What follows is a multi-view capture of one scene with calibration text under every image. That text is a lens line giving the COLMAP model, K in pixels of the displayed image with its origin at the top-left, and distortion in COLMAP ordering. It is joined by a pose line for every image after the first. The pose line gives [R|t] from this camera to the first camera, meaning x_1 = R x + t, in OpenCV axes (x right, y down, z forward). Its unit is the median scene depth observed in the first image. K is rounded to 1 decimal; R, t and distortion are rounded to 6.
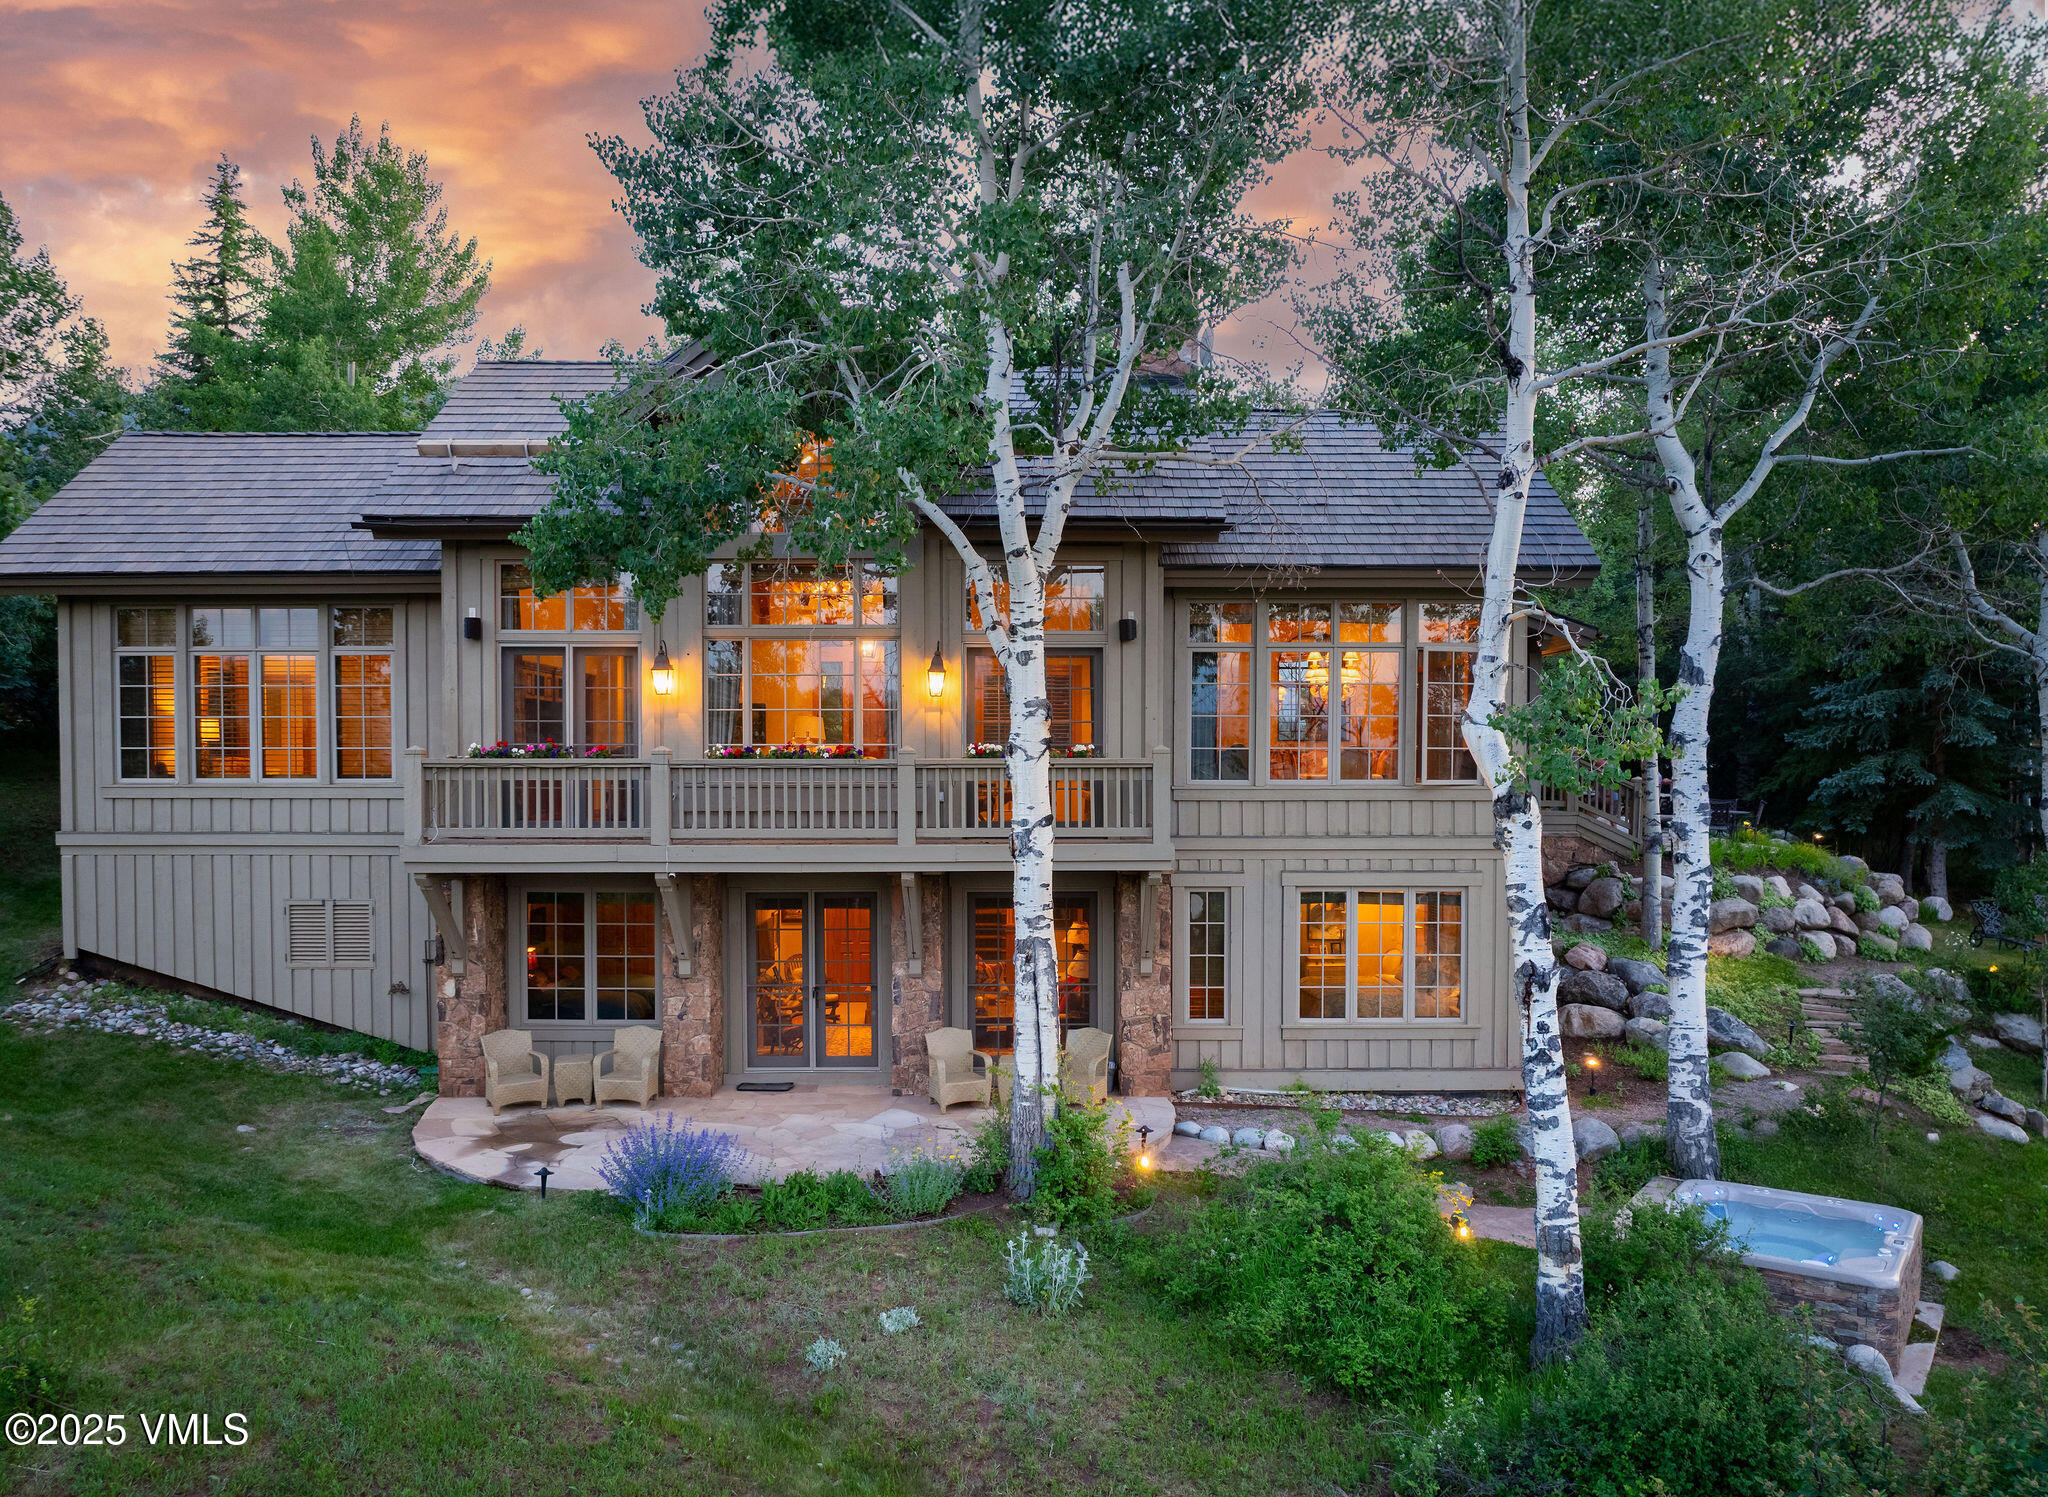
lens RADIAL K [[1354.4, 0, 1023.8], [0, 1354.4, 792.5], [0, 0, 1]] dist [-0.034979, -0.003174]
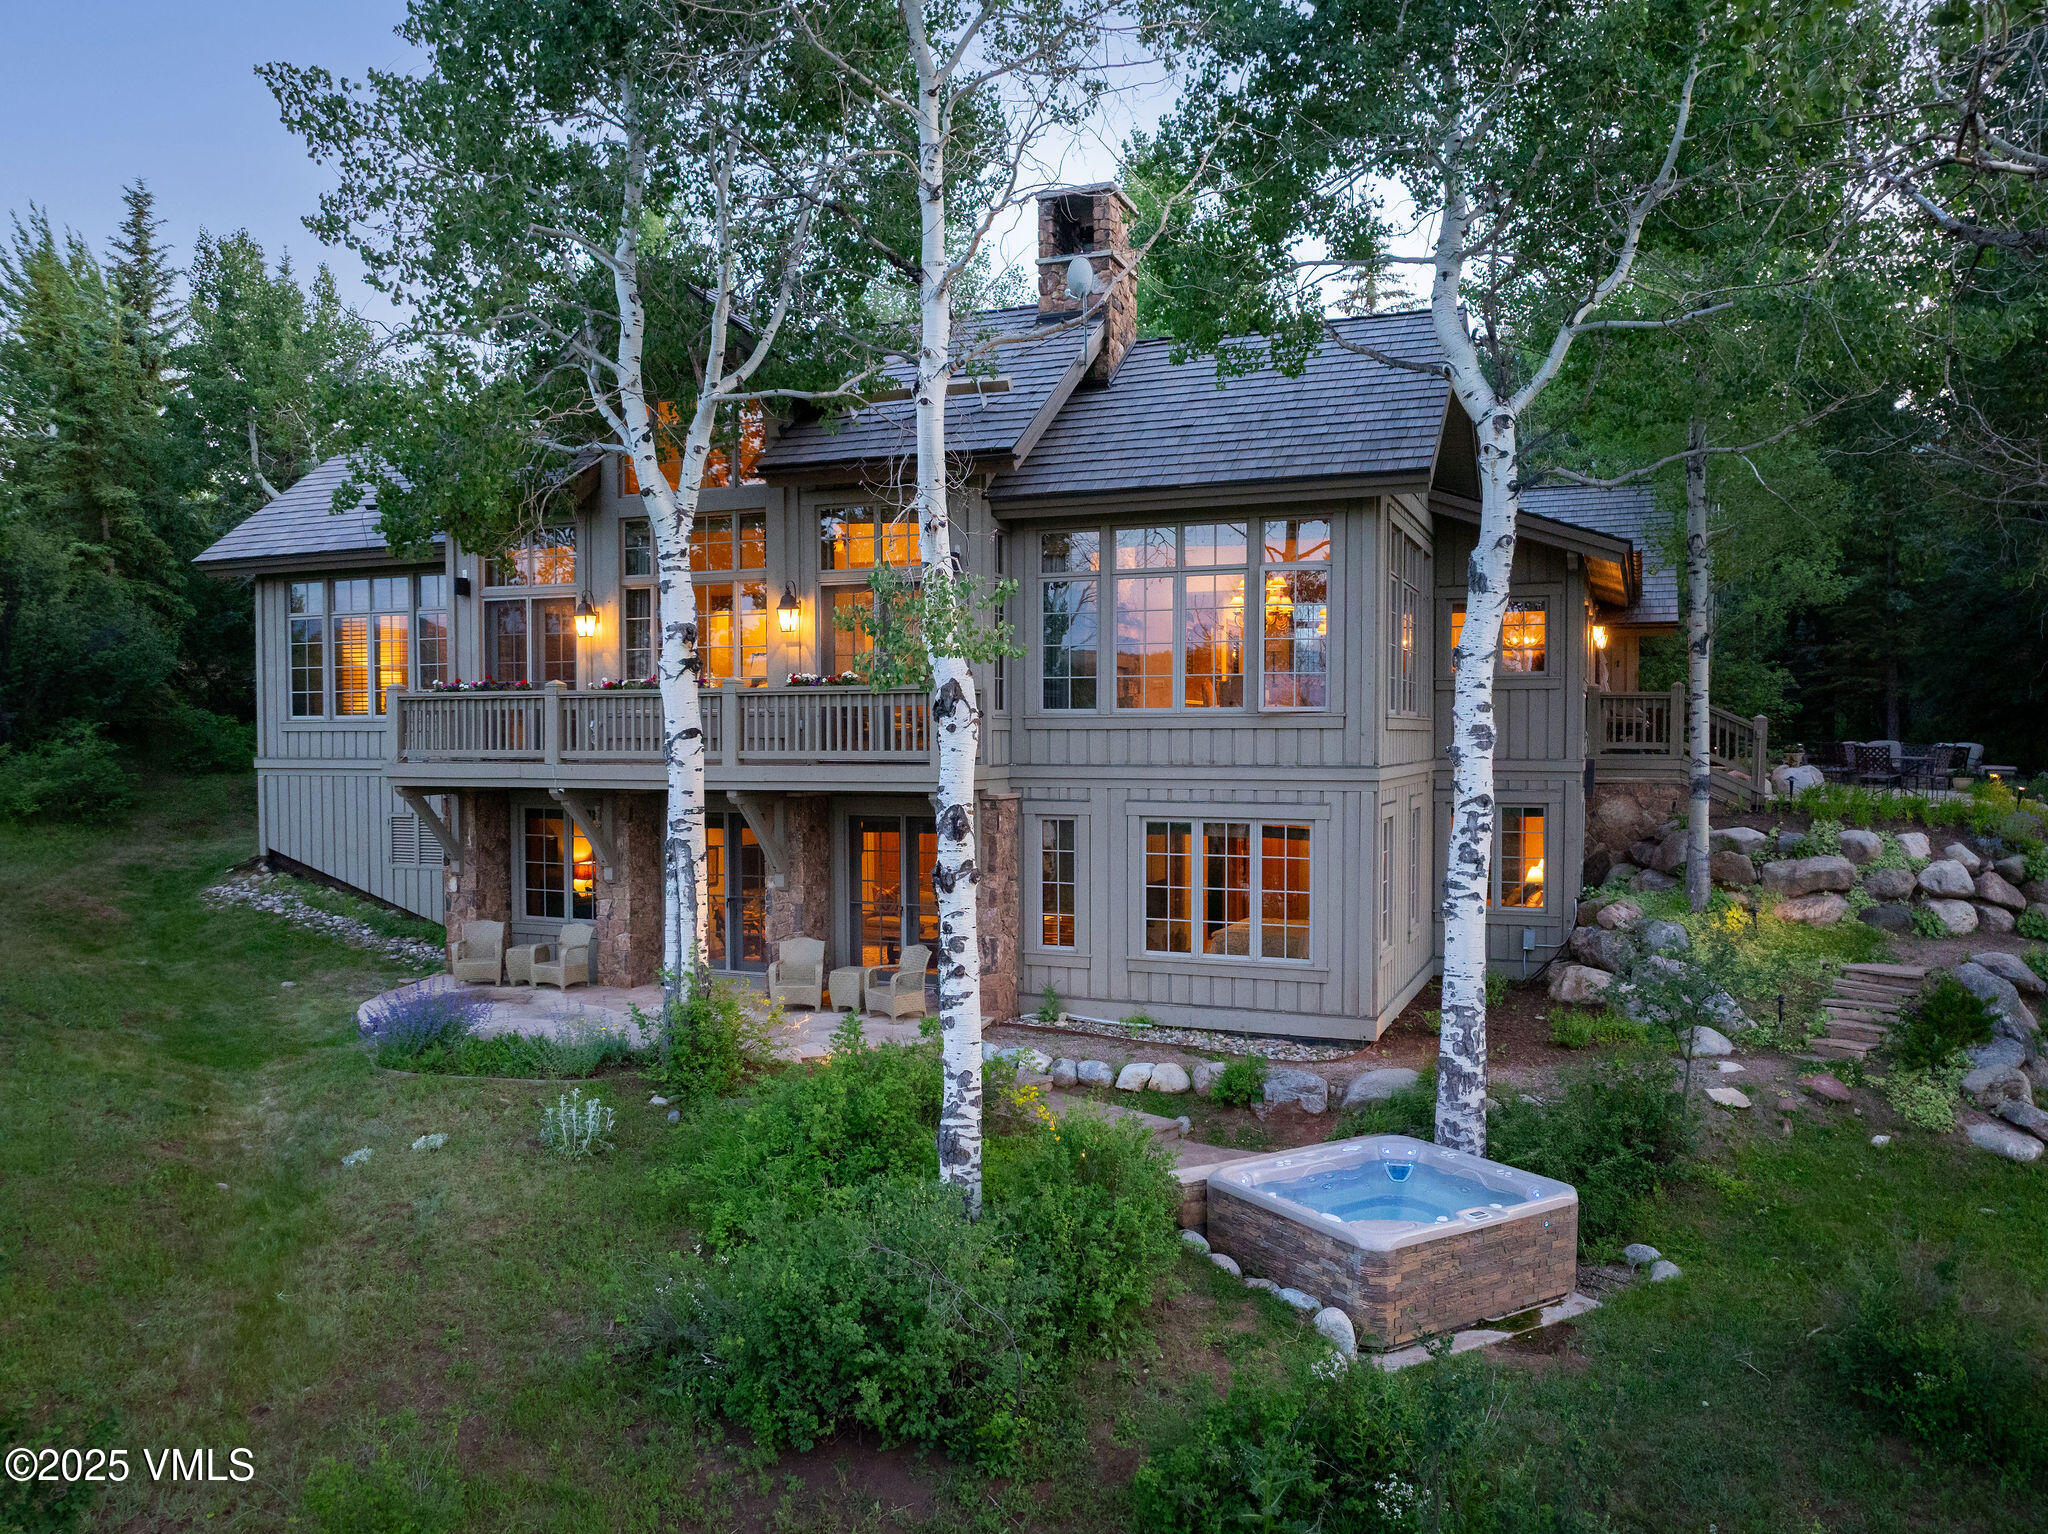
lens RADIAL K [[1365.2, 0, 1024.0], [0, 1365.2, 767.0], [0, 0, 1]] dist [-0.036007, -0.002072]
pose [[0.933460, 0.007978, -0.358593, 0.492127], [-0.006330, 0.999963, 0.005769, 0.029267], [0.358626, -0.003115, 0.933476, 0.043044]]
